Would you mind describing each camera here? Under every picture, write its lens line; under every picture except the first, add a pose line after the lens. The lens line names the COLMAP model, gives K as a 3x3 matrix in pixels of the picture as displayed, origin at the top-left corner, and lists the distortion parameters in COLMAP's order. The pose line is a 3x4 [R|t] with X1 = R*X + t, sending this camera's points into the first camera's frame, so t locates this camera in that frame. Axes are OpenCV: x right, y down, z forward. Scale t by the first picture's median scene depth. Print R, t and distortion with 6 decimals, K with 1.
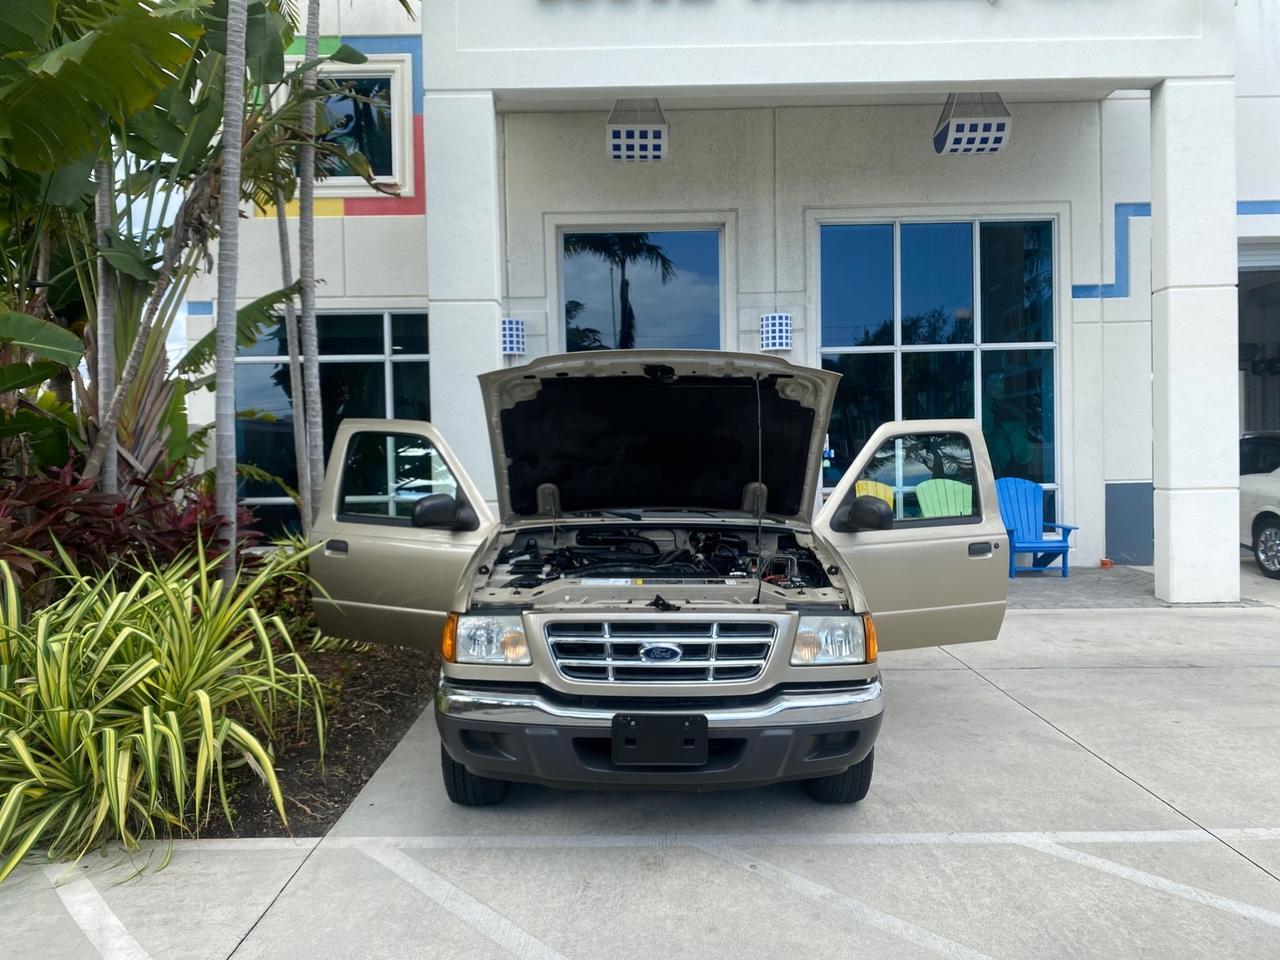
lens RADIAL K [[973.7, 0, 643.7], [0, 973.7, 478.8], [0, 0, 1]] dist [0.011926, -0.006336]
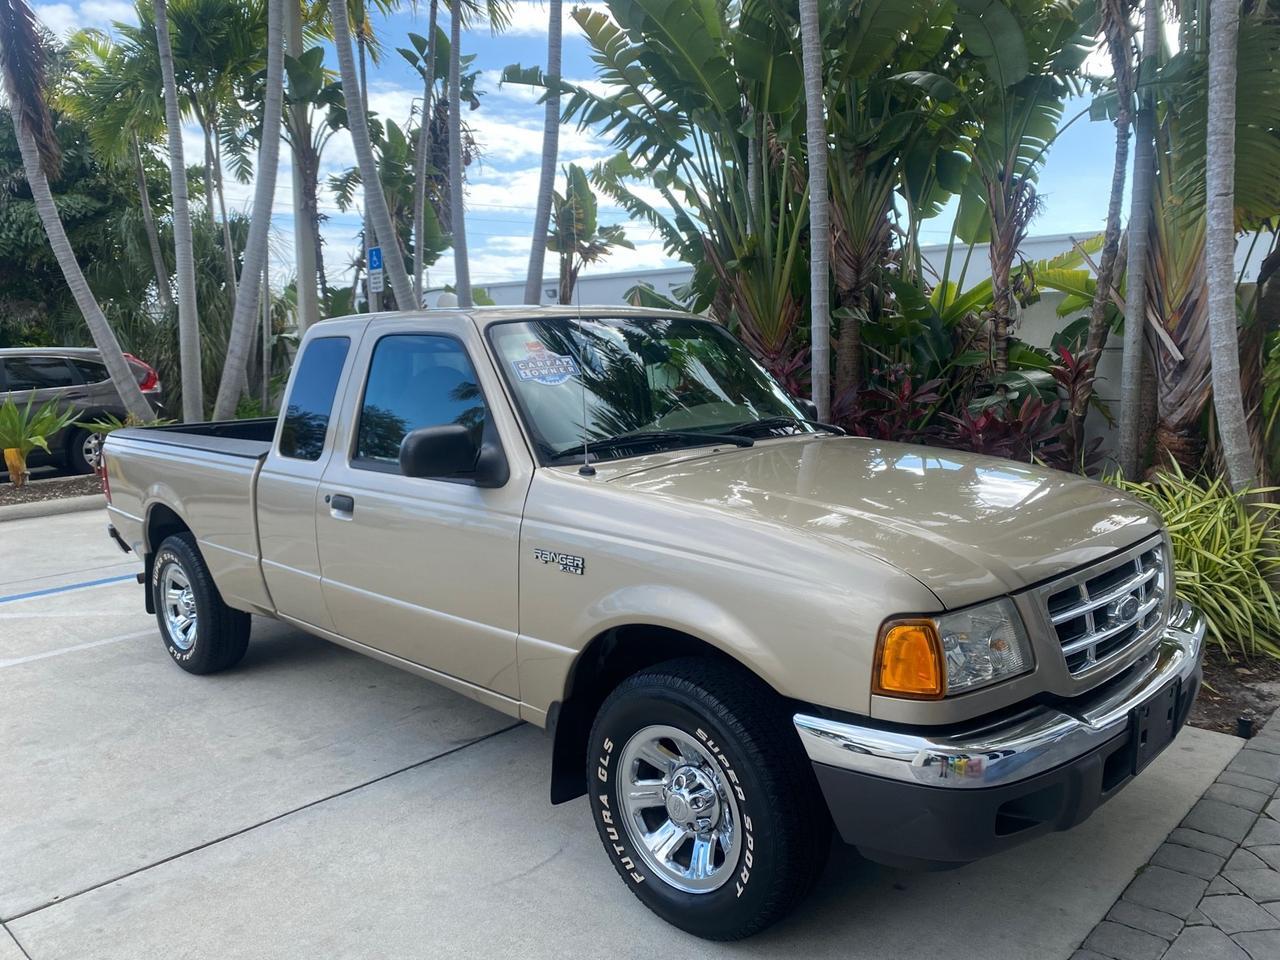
lens RADIAL K [[980.8, 0, 641.8], [0, 980.8, 477.9], [0, 0, 1]] dist [0.007678, -0.000234]
pose [[-0.678818, 0.126288, -0.723365, 0.582513], [0.009214, 0.986487, 0.163579, -0.073870], [0.734248, 0.104375, -0.670809, 1.968583]]
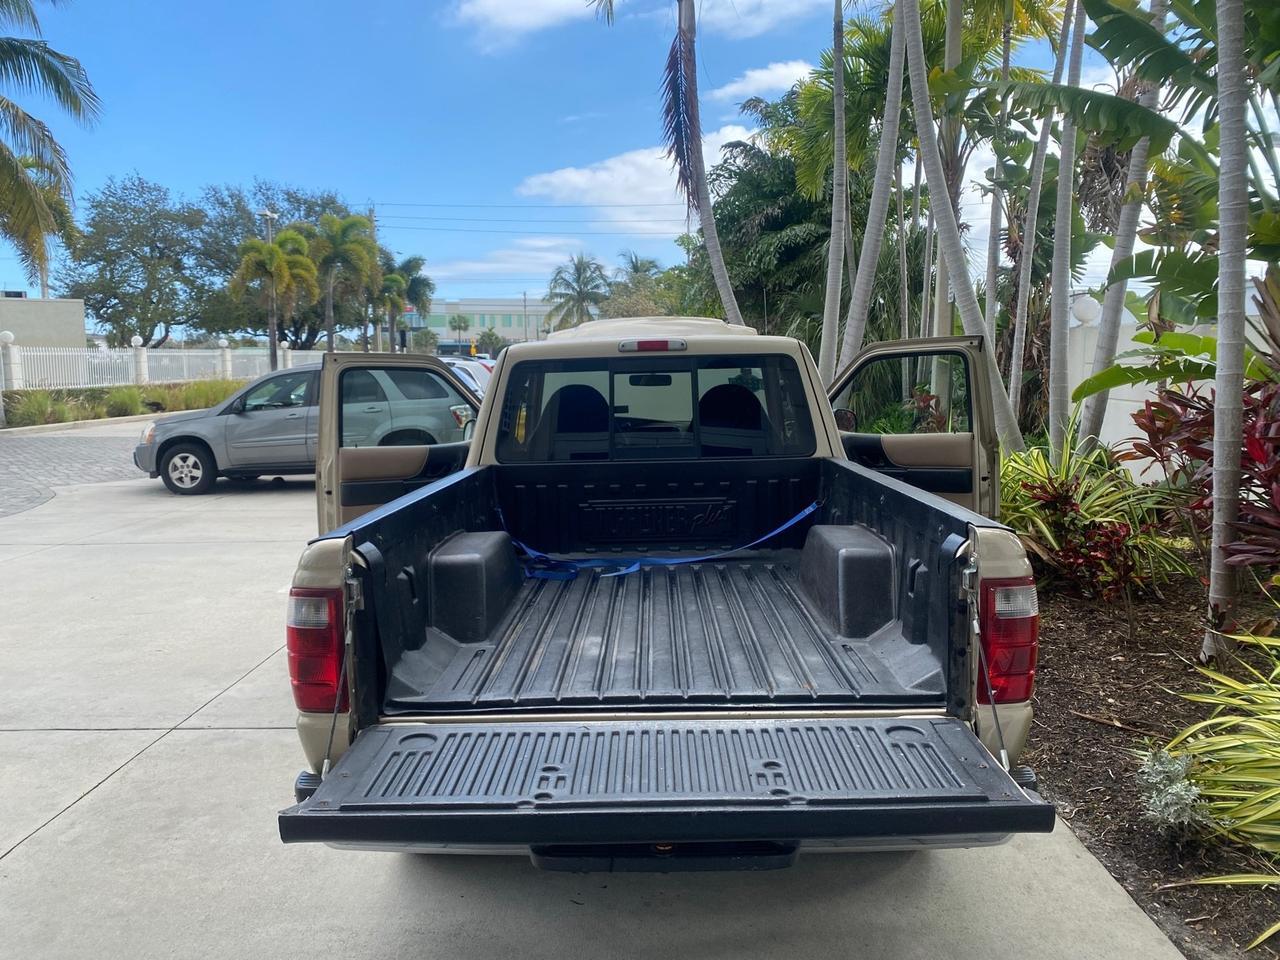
lens RADIAL K [[979.6, 0, 640.0], [0, 979.6, 476.1], [0, 0, 1]] dist [0.014504, -0.008366]
pose [[-0.999612, 0.026436, 0.008774, 0.018350], [0.027422, 0.989254, 0.143615, -0.080936], [-0.004883, 0.143800, -0.989595, 2.202109]]
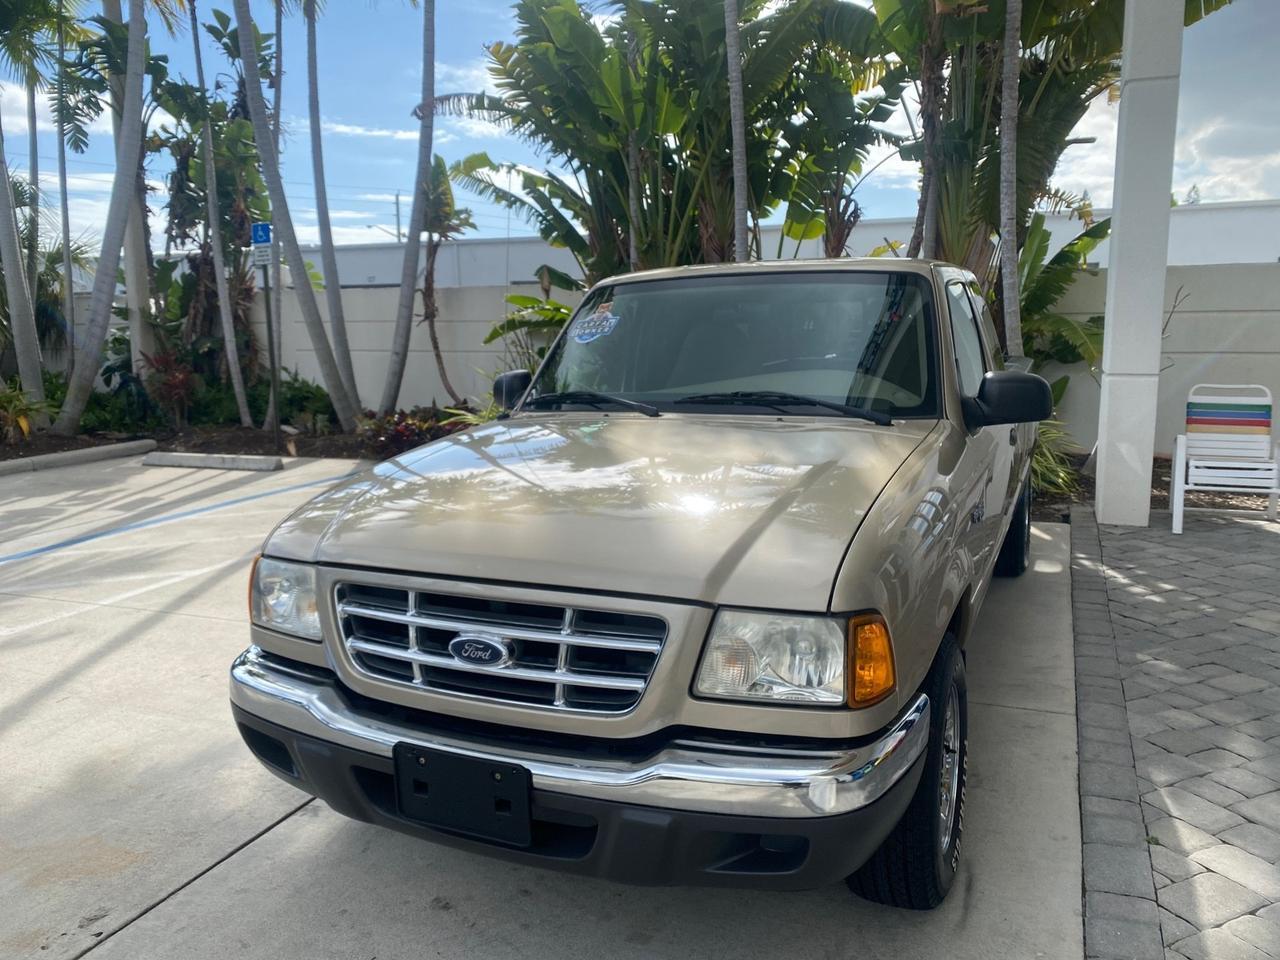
lens RADIAL K [[963.4, 0, 636.9], [0, 963.4, 479.5], [0, 0, 1]] dist [0.011240, -0.001394]
pose [[-0.380487, 0.179833, -0.907133, 1.207021], [0.000155, 0.980923, 0.194396, -0.074907], [0.924786, 0.073824, -0.373257, 1.760990]]
